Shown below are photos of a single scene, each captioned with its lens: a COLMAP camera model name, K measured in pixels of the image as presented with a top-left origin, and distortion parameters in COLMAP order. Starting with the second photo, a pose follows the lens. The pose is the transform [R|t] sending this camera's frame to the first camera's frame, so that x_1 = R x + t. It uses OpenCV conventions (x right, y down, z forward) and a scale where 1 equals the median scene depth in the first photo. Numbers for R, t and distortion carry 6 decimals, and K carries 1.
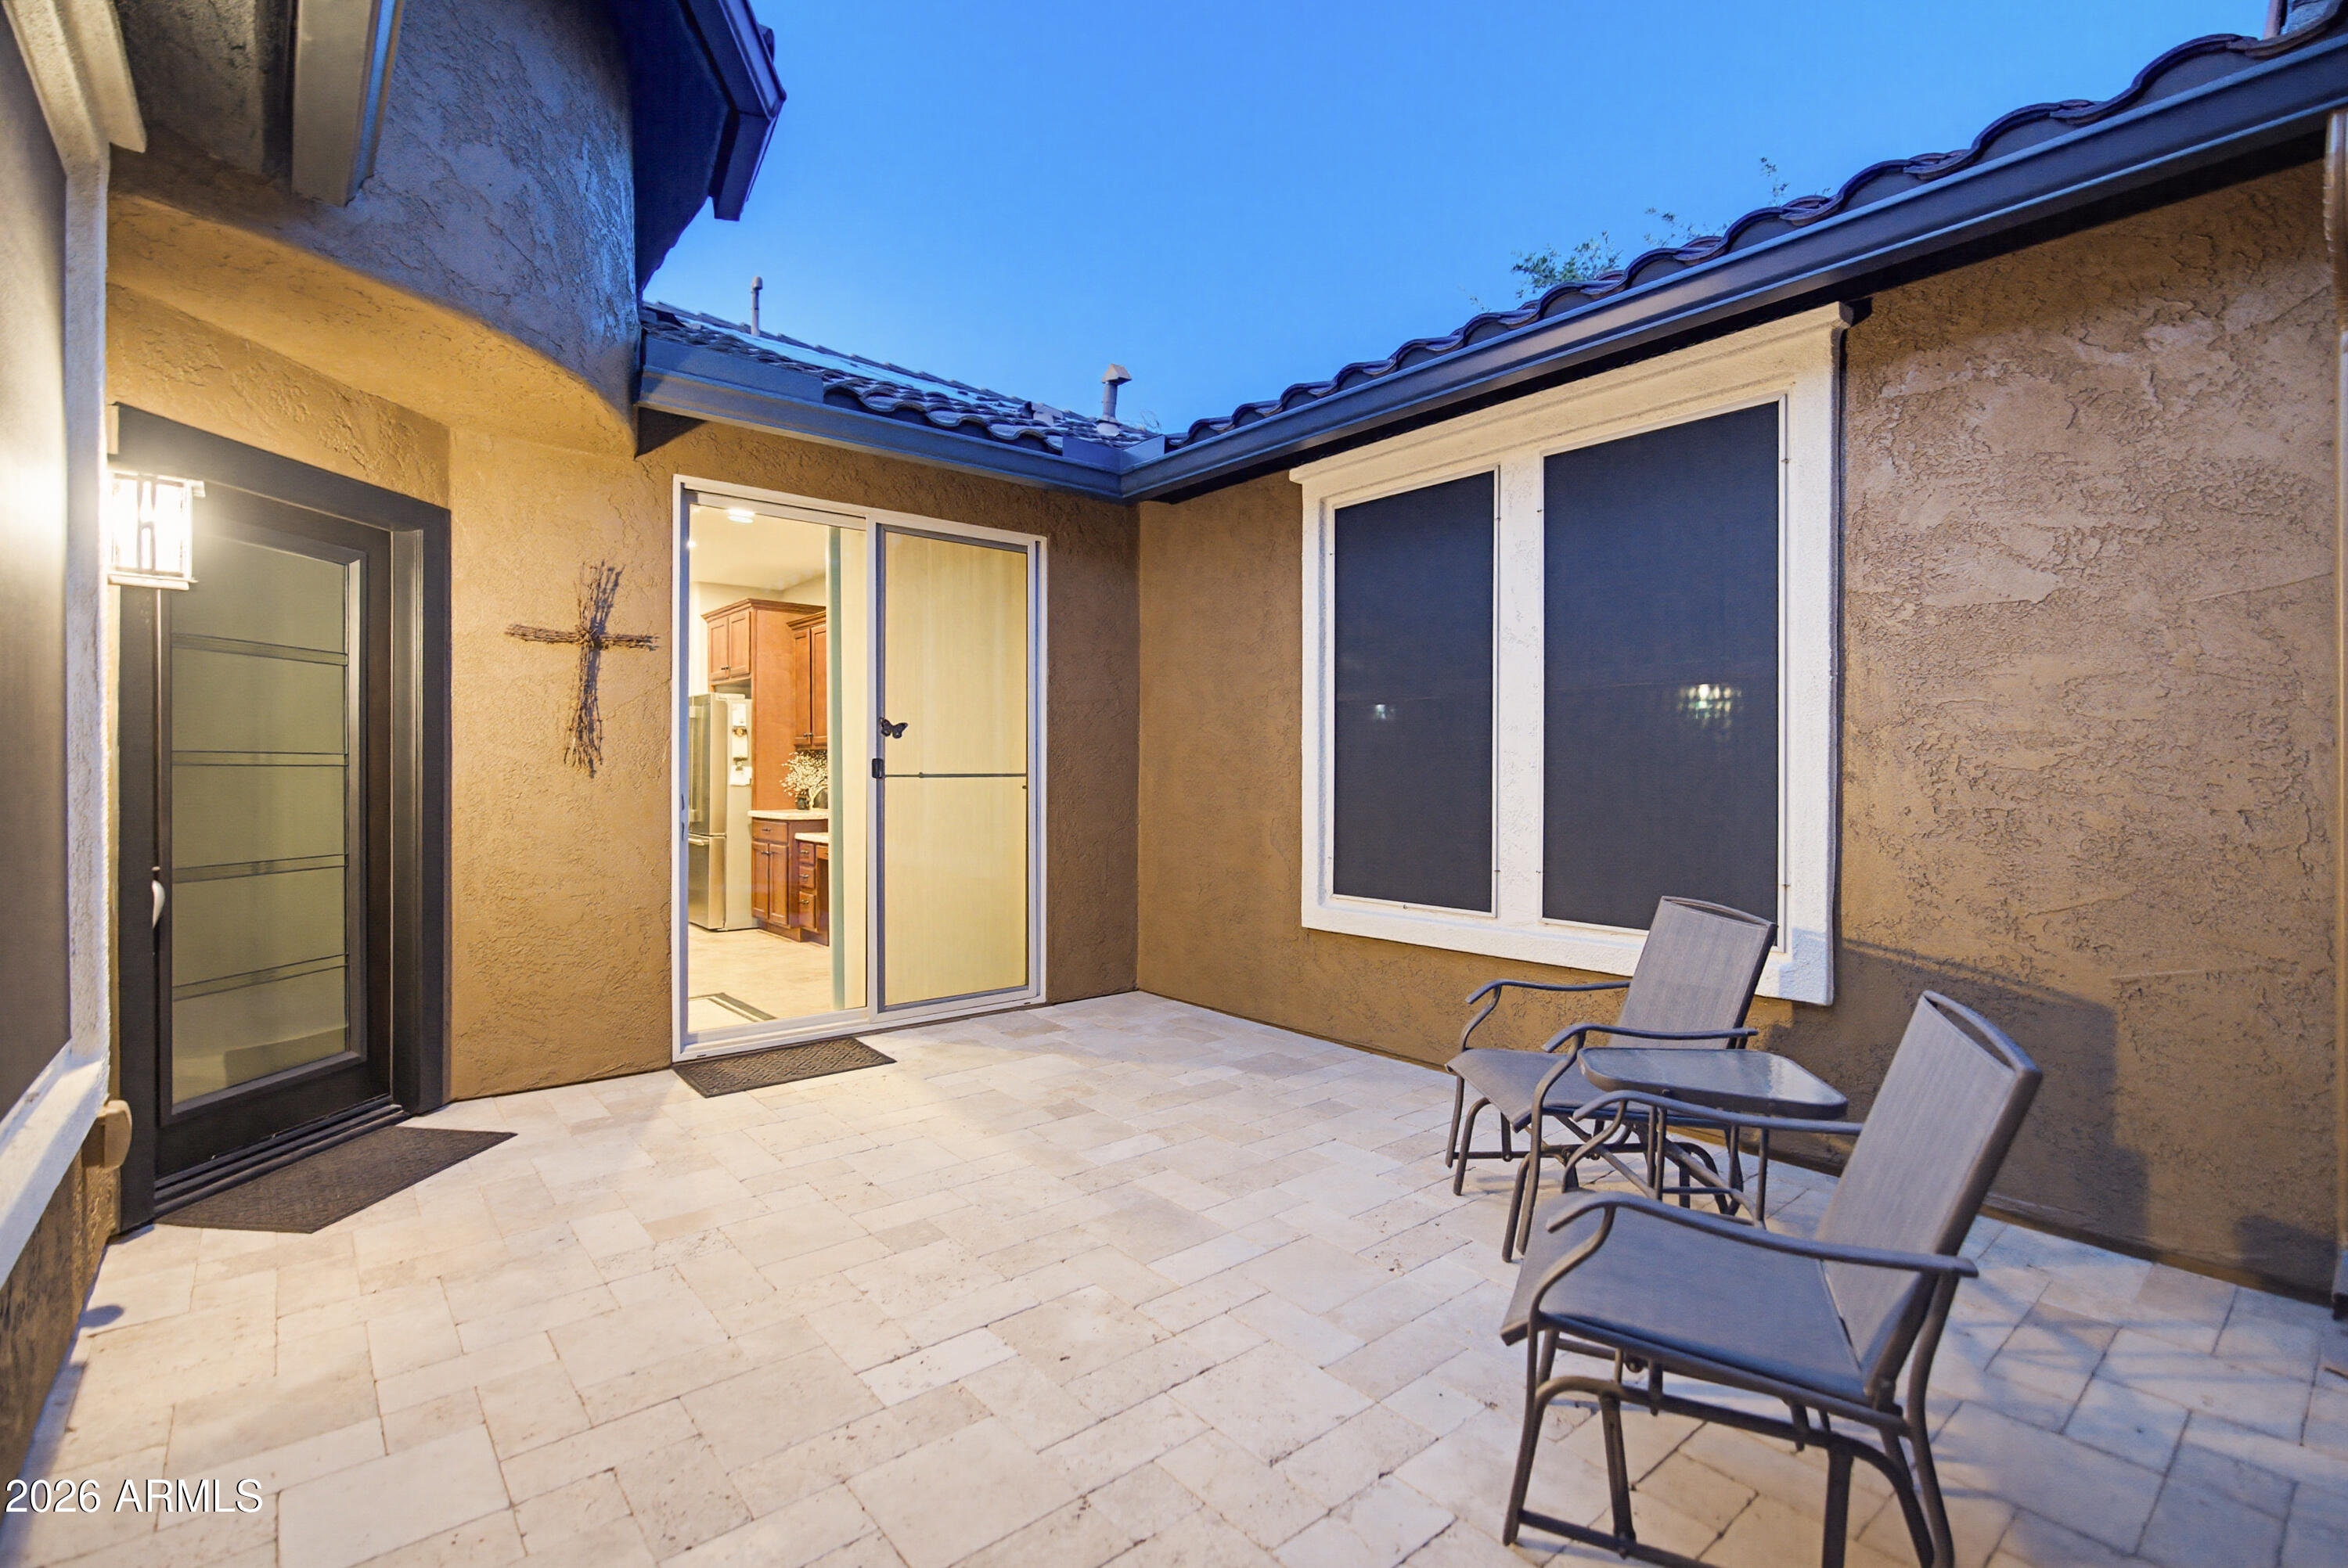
lens RADIAL K [[1084.8, 0, 1193.8], [0, 1084.8, 779.8], [0, 0, 1]] dist [-0.000009, 0.002267]
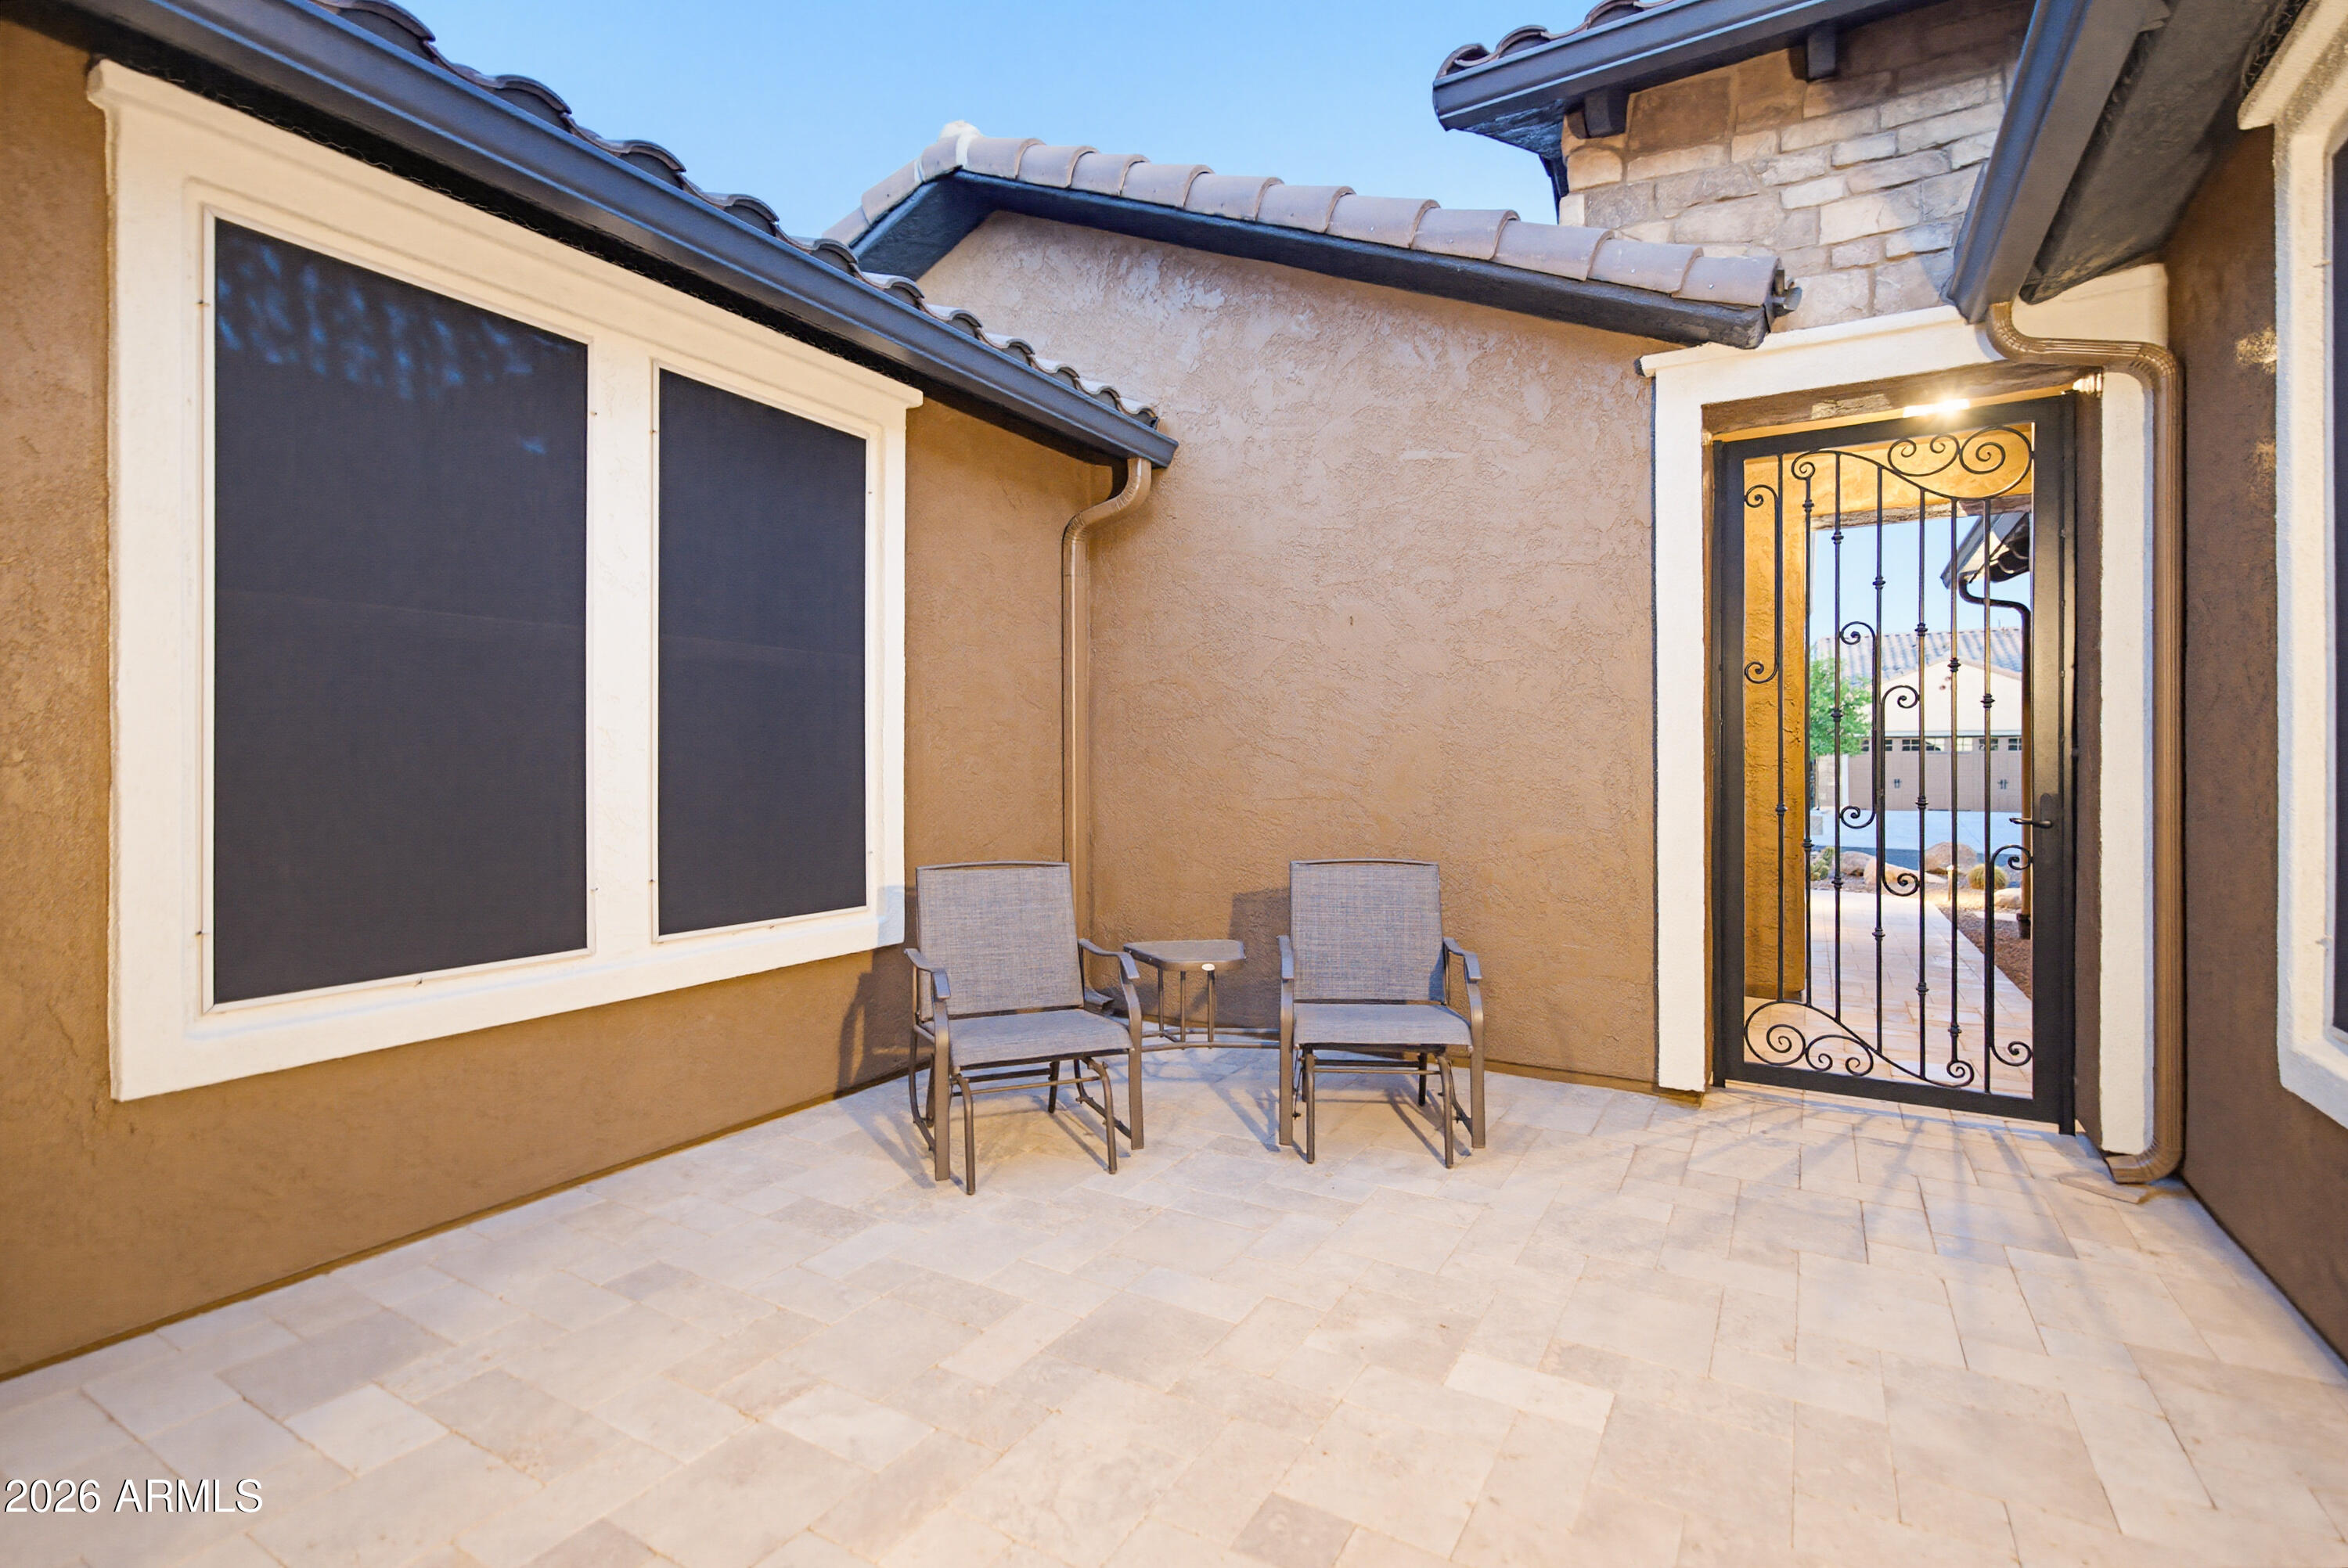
lens RADIAL K [[1084.8, 0, 1191.4], [0, 1084.8, 765.4], [0, 0, 1]] dist [-0.000009, 0.002267]
pose [[-0.335665, -0.007317, 0.941953, -0.582045], [0.007242, 0.999920, 0.010348, -0.005954], [-0.941954, 0.010295, -0.335585, 0.909800]]
